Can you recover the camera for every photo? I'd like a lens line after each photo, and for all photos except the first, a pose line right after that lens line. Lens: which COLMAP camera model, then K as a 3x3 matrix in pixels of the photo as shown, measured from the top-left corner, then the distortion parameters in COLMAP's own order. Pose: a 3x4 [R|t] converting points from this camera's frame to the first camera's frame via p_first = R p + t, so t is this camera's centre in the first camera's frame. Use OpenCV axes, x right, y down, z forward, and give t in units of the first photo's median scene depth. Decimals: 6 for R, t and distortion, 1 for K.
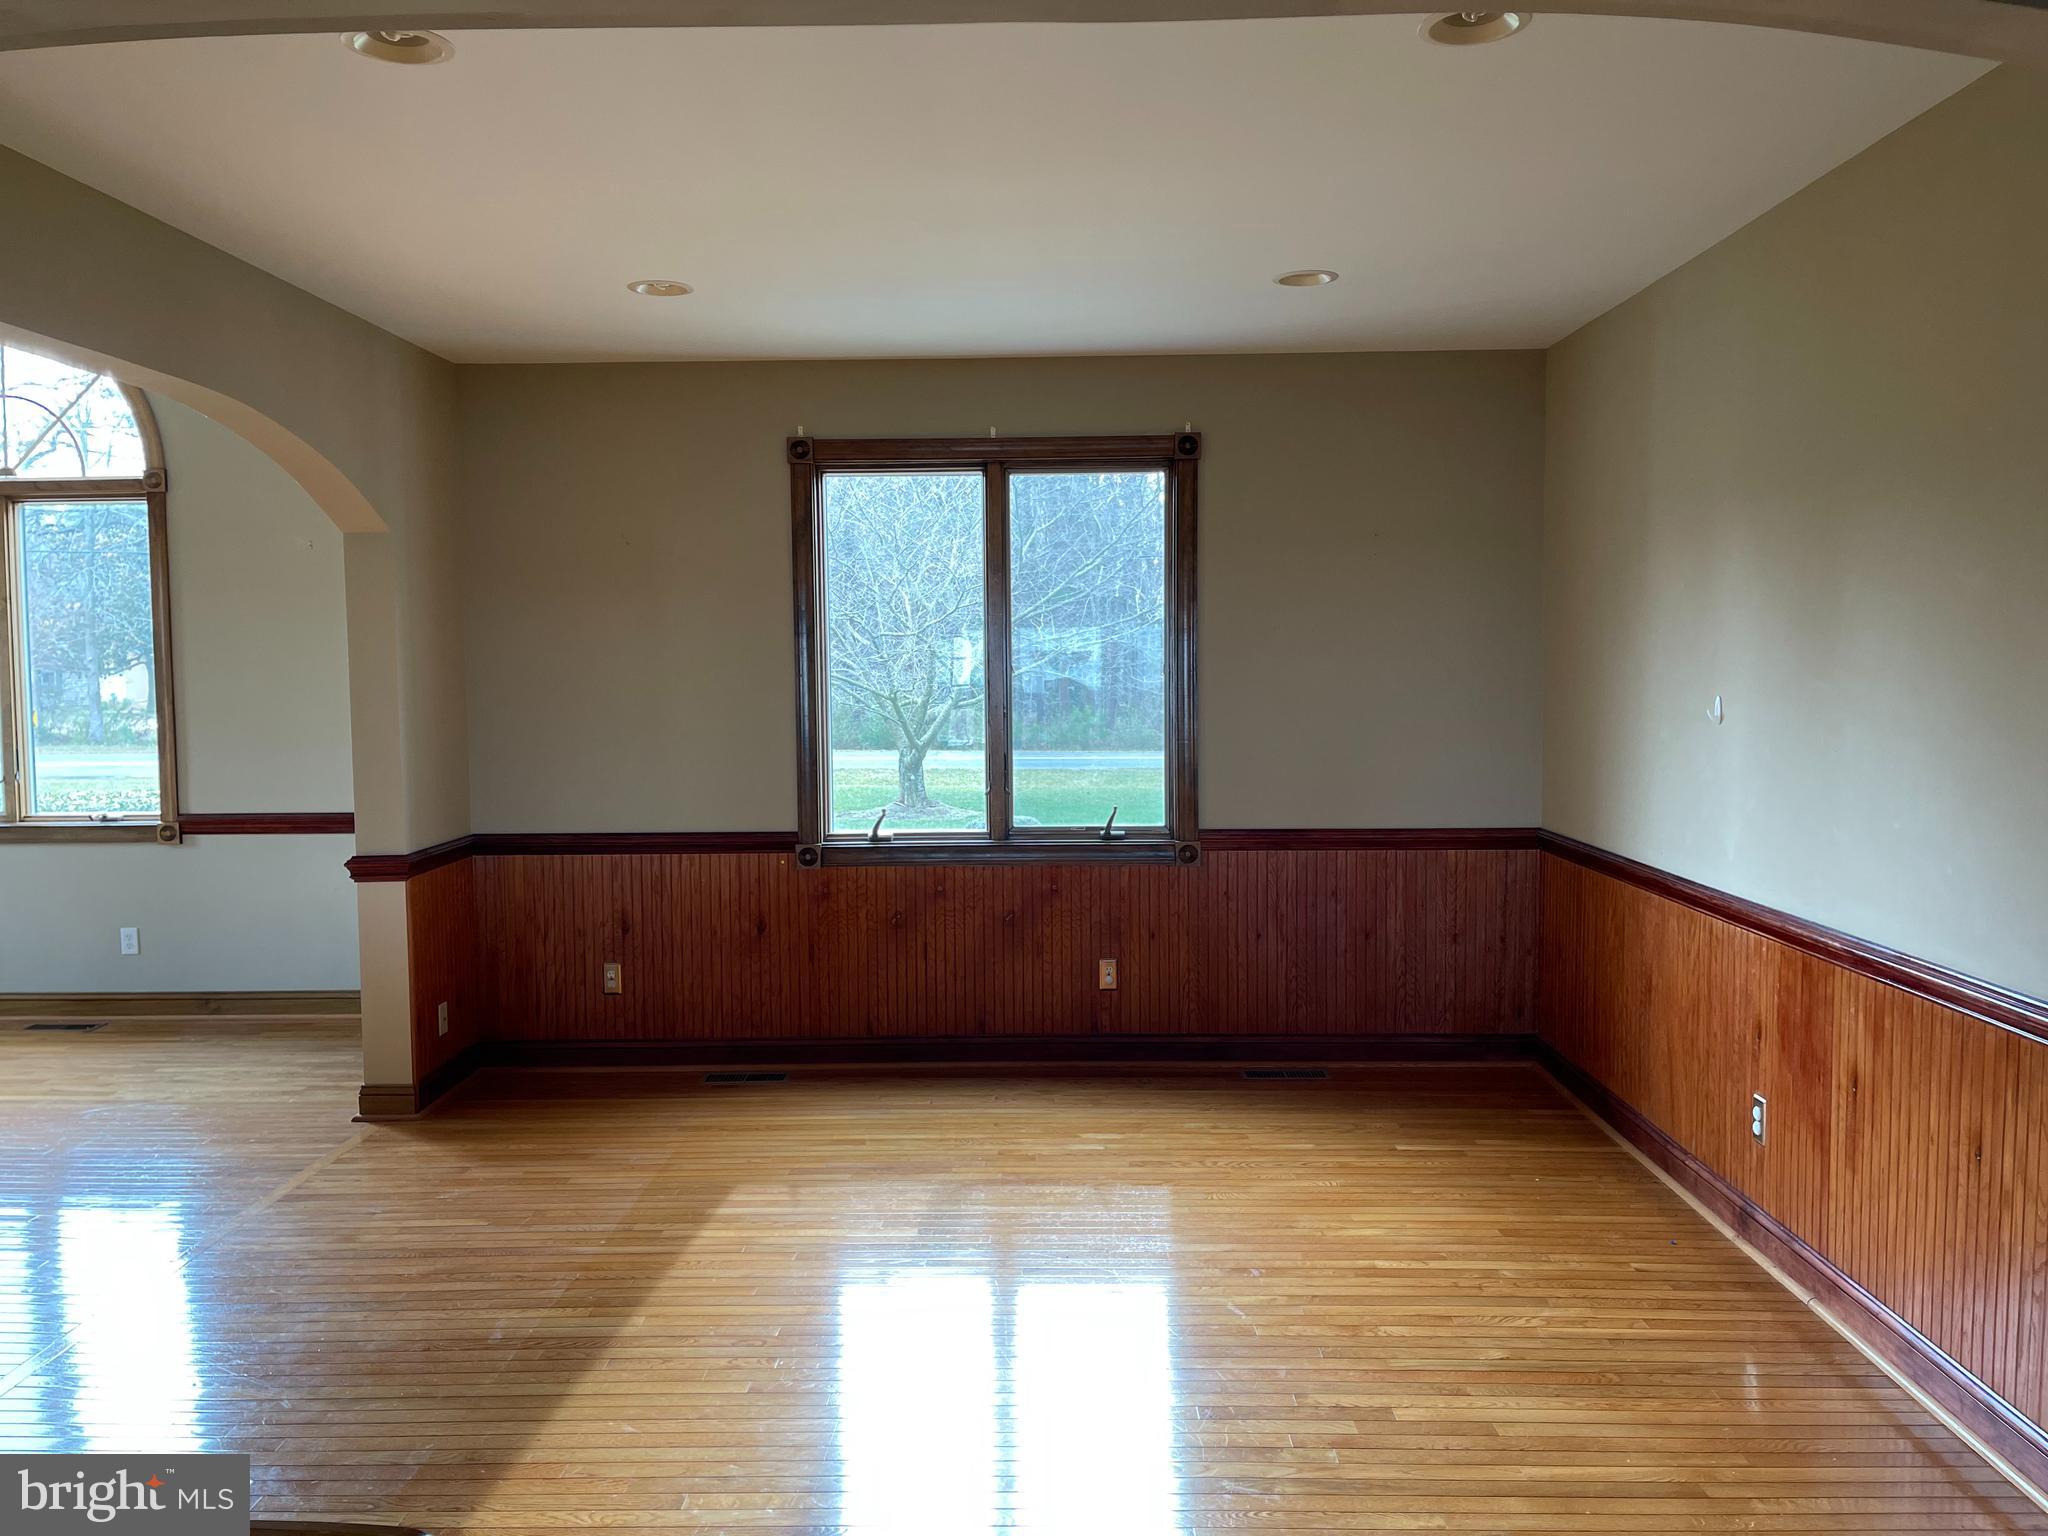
lens RADIAL K [[1543.0, 0, 1020.6], [0, 1543.0, 774.0], [0, 0, 1]] dist [0.008174, -0.007517]
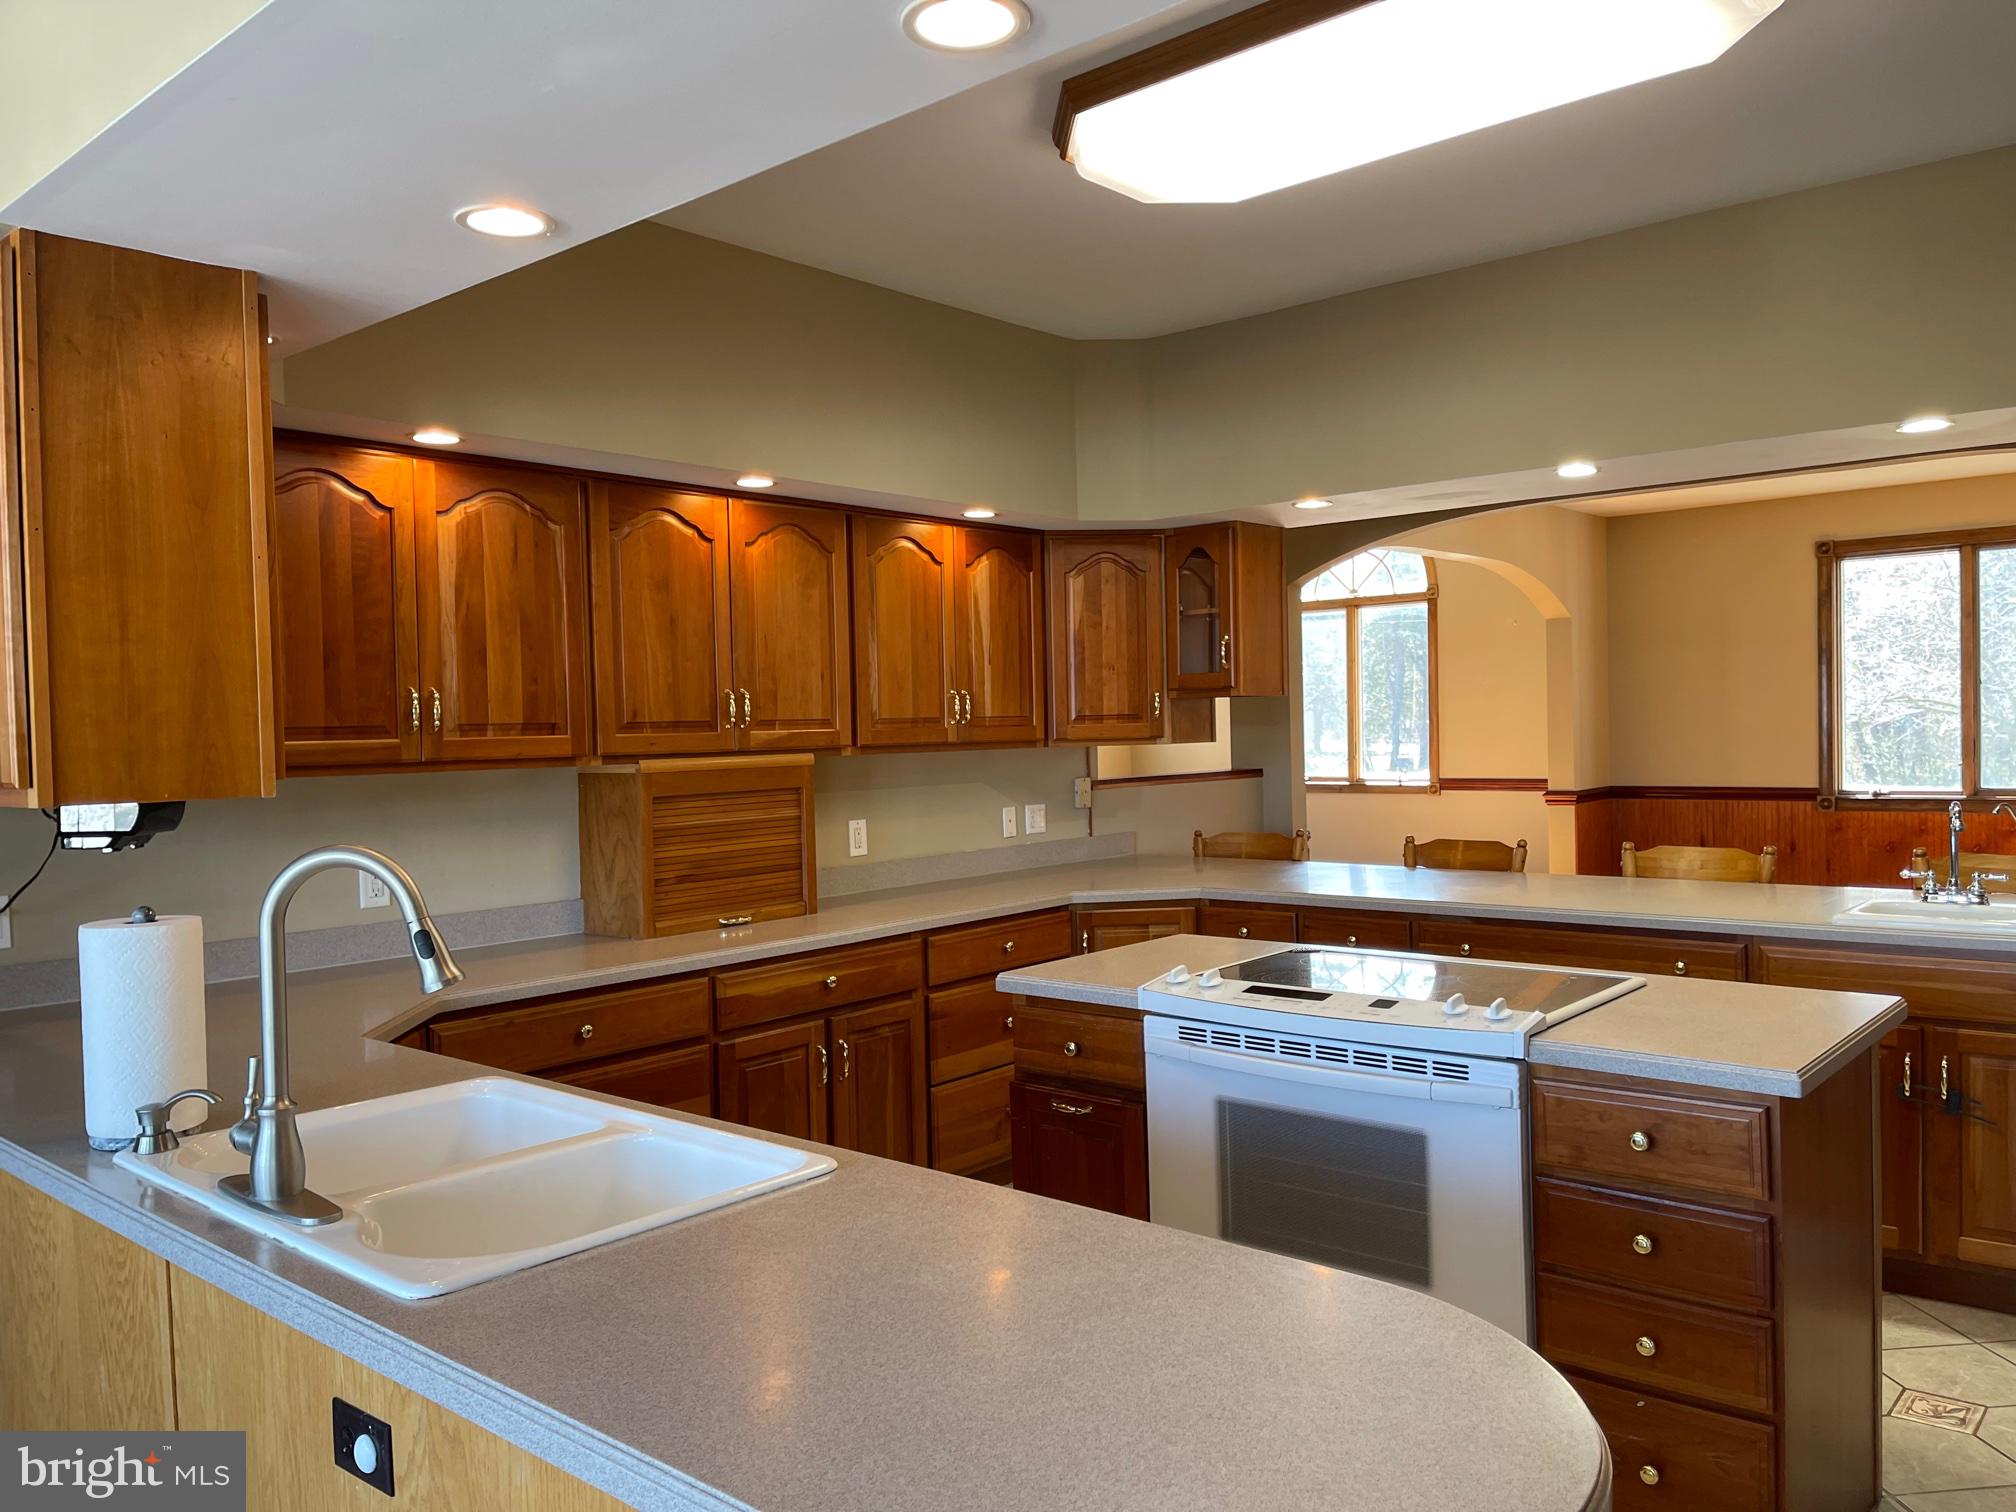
lens RADIAL K [[1518.9, 0, 1014.6], [0, 1518.9, 768.9], [0, 0, 1]] dist [0.008174, -0.007517]
pose [[0.771017, 0.007333, -0.636773, 0.211607], [-0.022653, 0.999617, -0.015917, 0.061011], [0.636412, 0.026697, 0.770887, -0.724192]]
